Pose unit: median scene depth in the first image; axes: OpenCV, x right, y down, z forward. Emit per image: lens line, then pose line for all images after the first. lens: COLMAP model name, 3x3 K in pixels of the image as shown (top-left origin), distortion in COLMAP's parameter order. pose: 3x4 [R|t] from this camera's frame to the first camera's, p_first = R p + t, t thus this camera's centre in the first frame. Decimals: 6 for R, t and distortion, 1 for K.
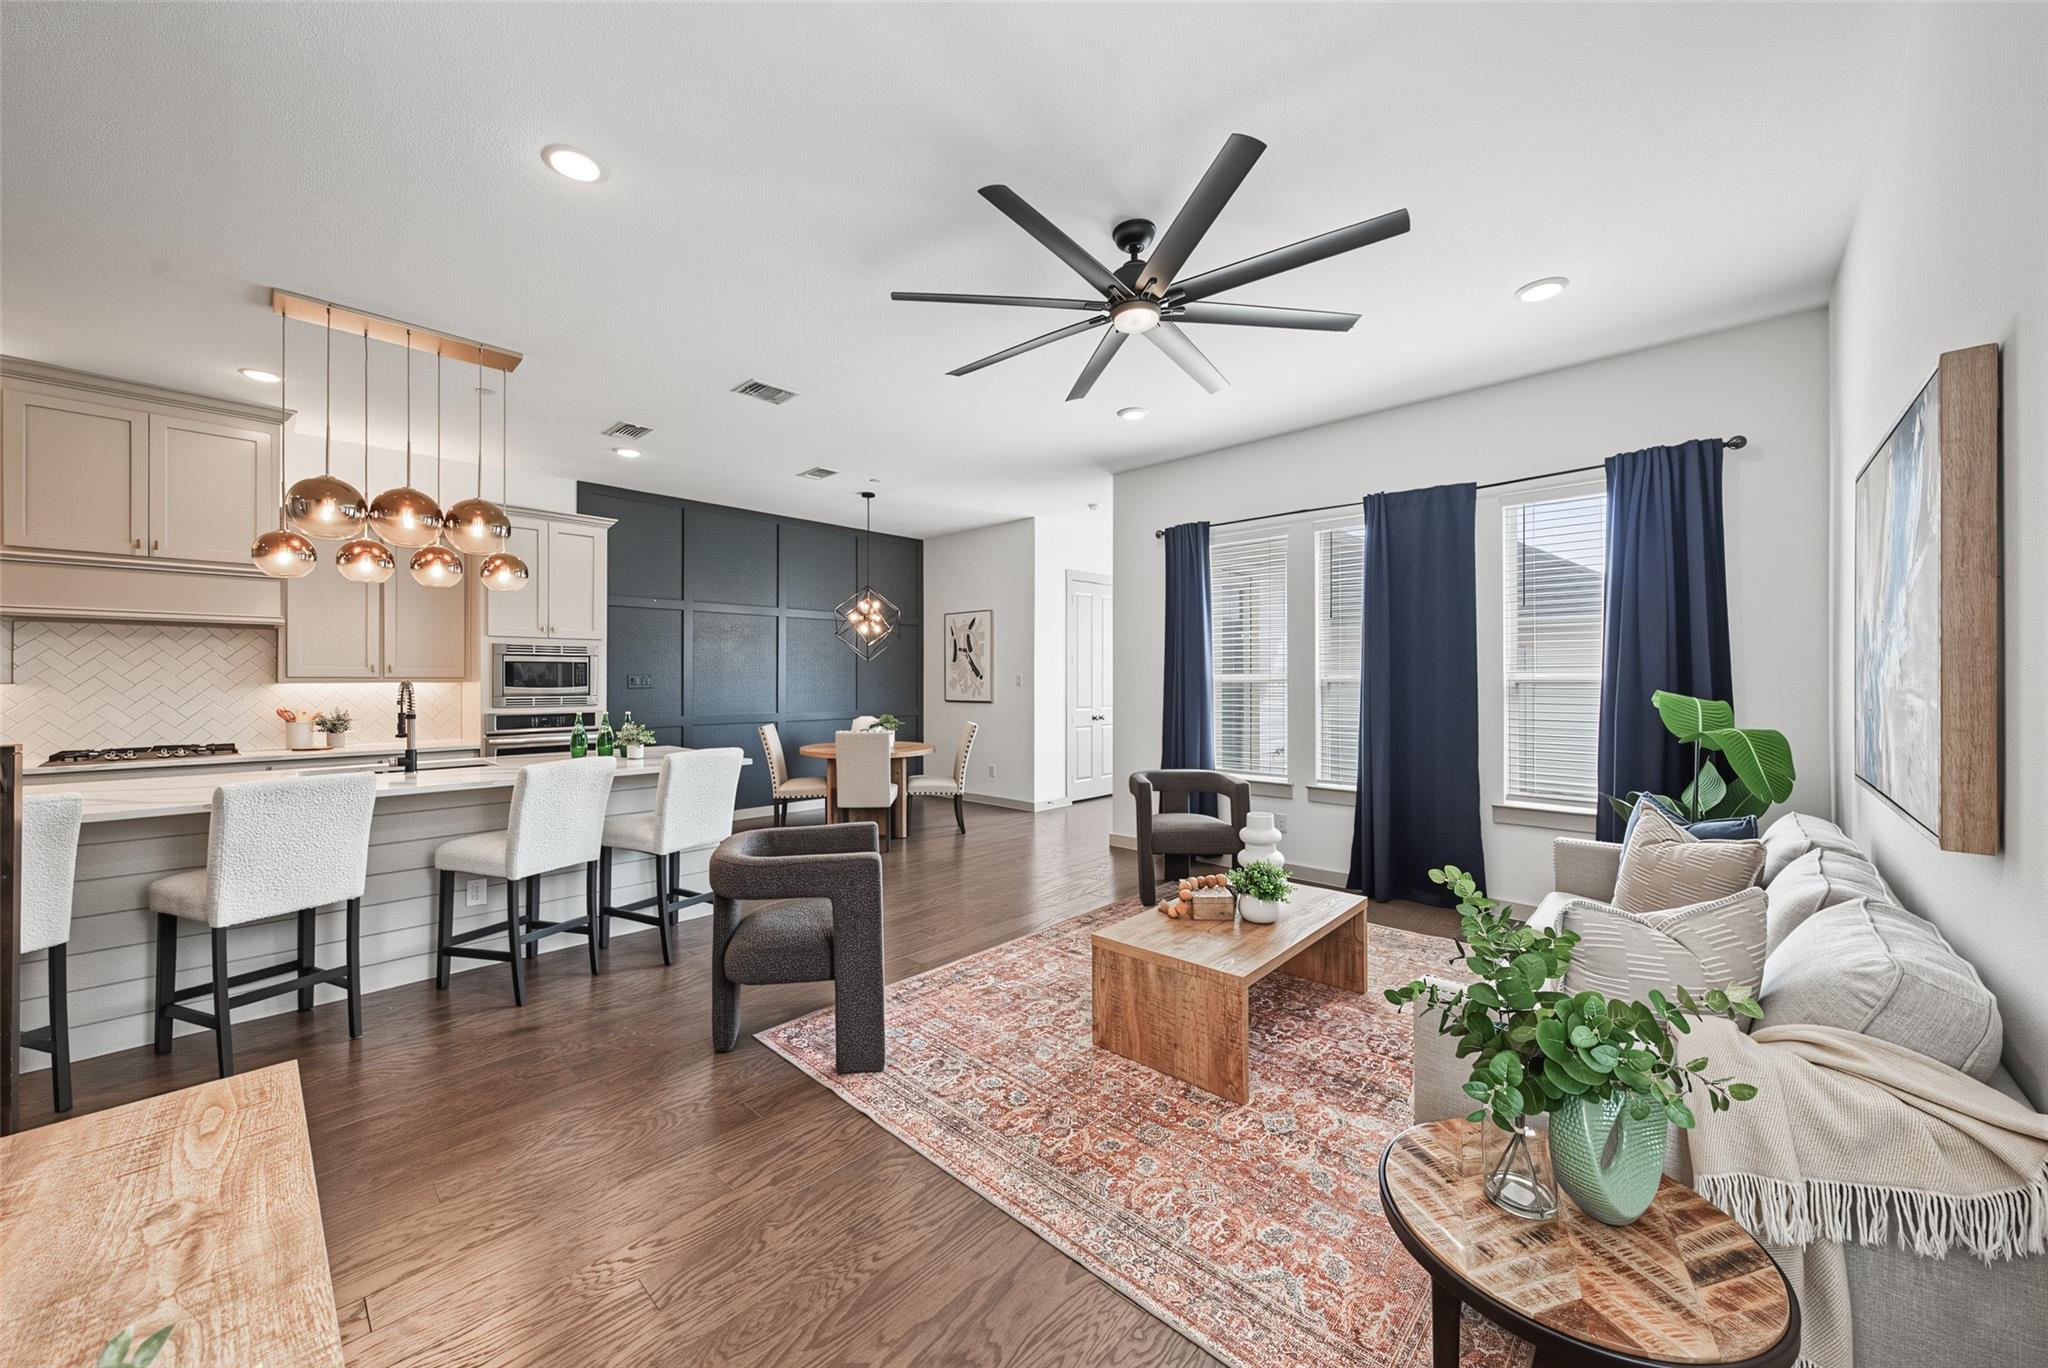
lens RADIAL K [[744.1, 0, 996.9], [0, 744.1, 674.5], [0, 0, 1]] dist [-0.000499, -0.000066]
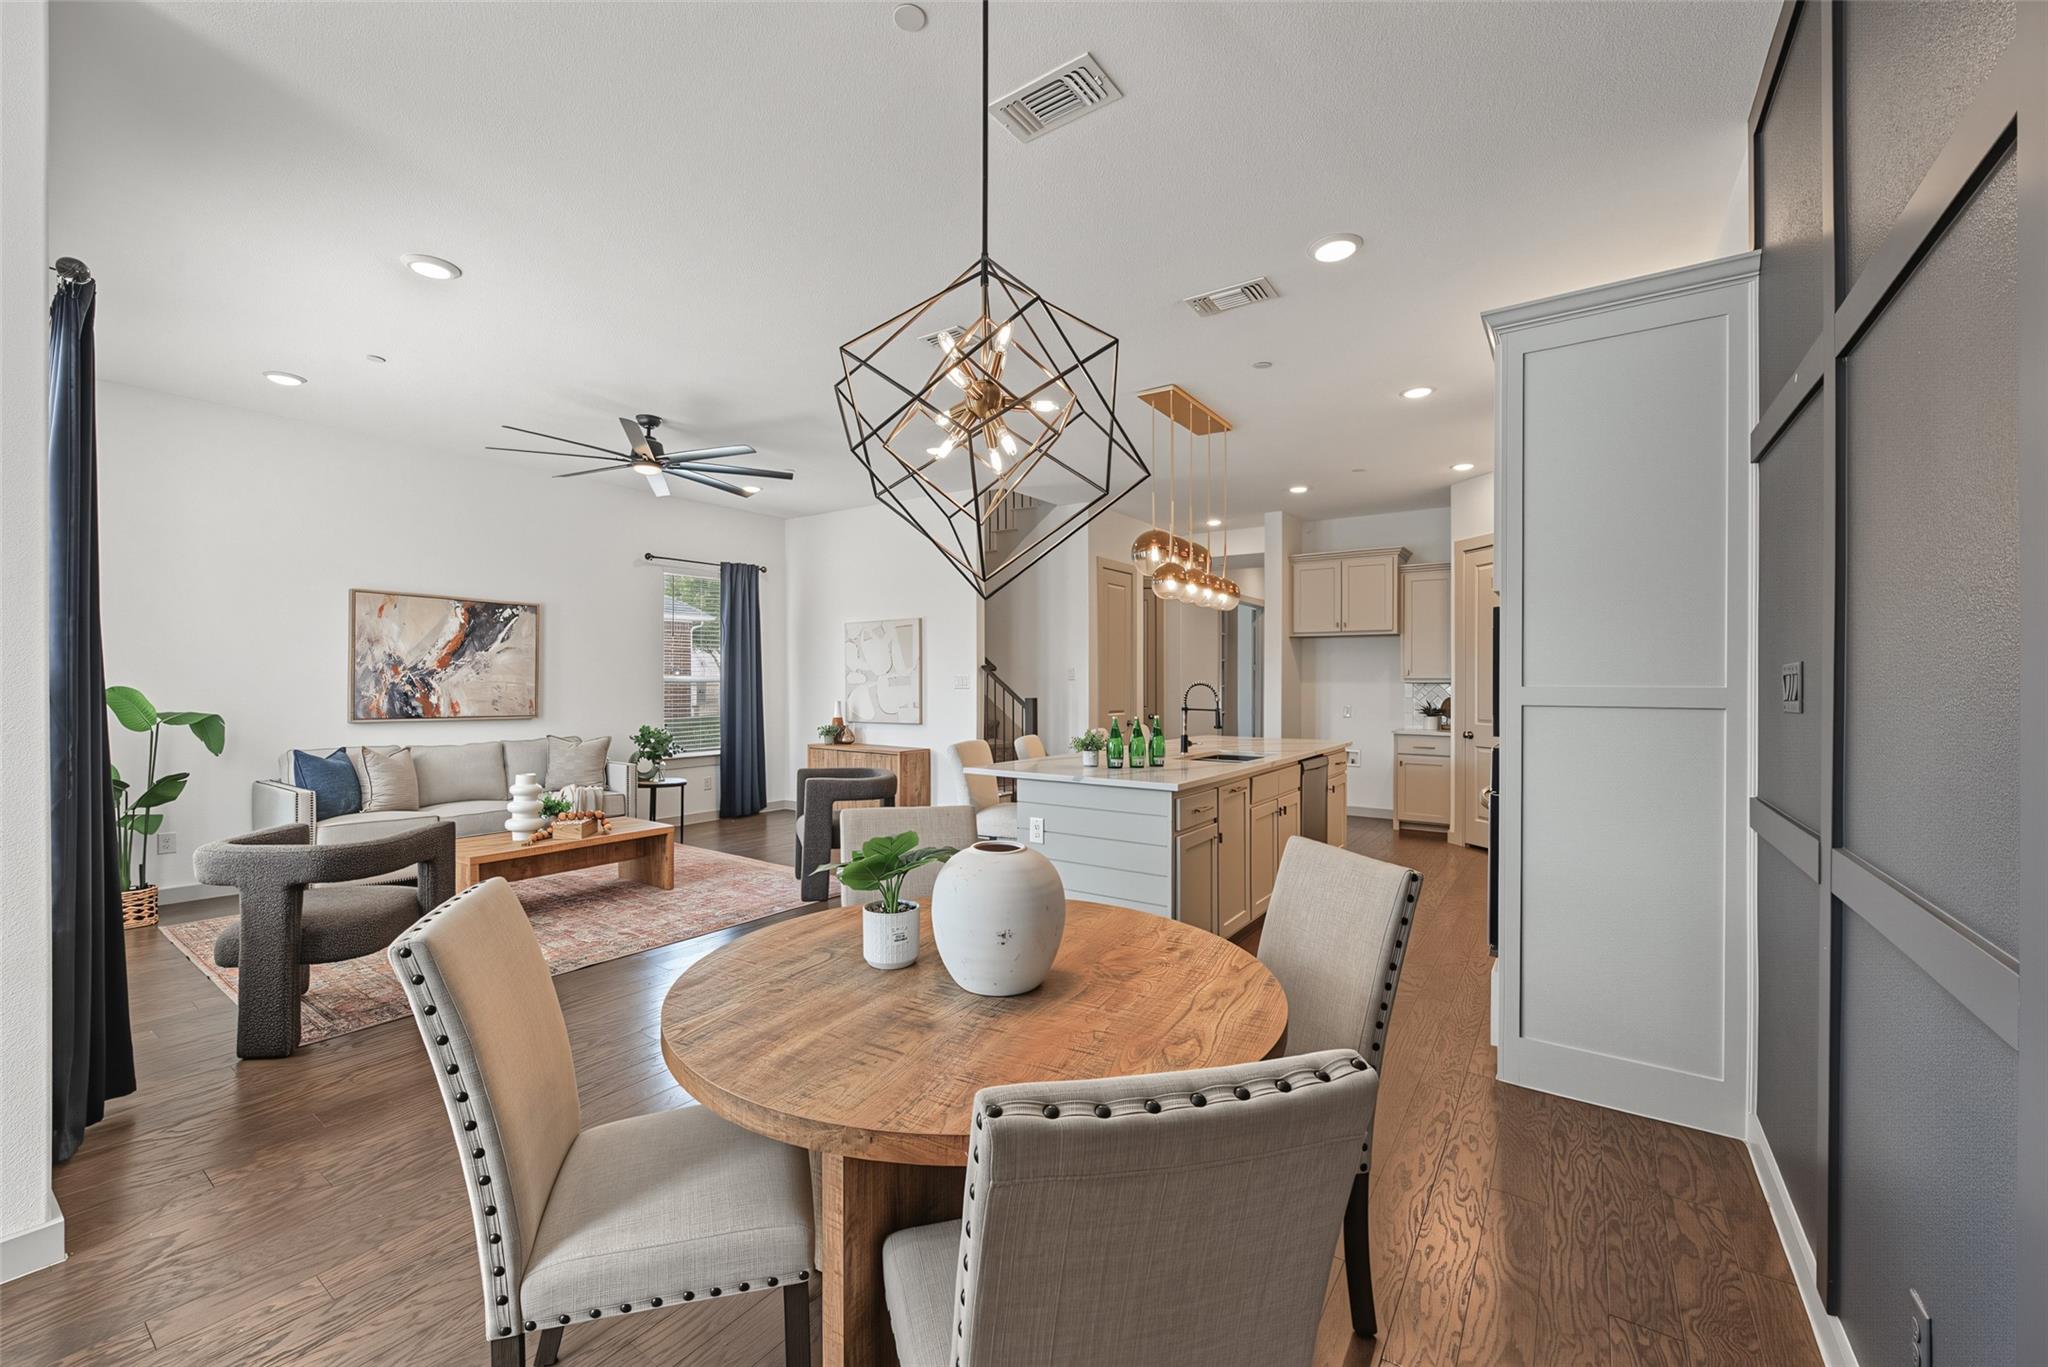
lens RADIAL K [[806.4, 0, 987.7], [0, 806.4, 684.3], [0, 0, 1]] dist [-0.000709, -0.000065]
pose [[-0.990517, -0.001552, -0.137379, -0.207643], [-0.001444, 0.999999, -0.000884, 0.012940], [0.137380, -0.000677, -0.990518, 1.830487]]
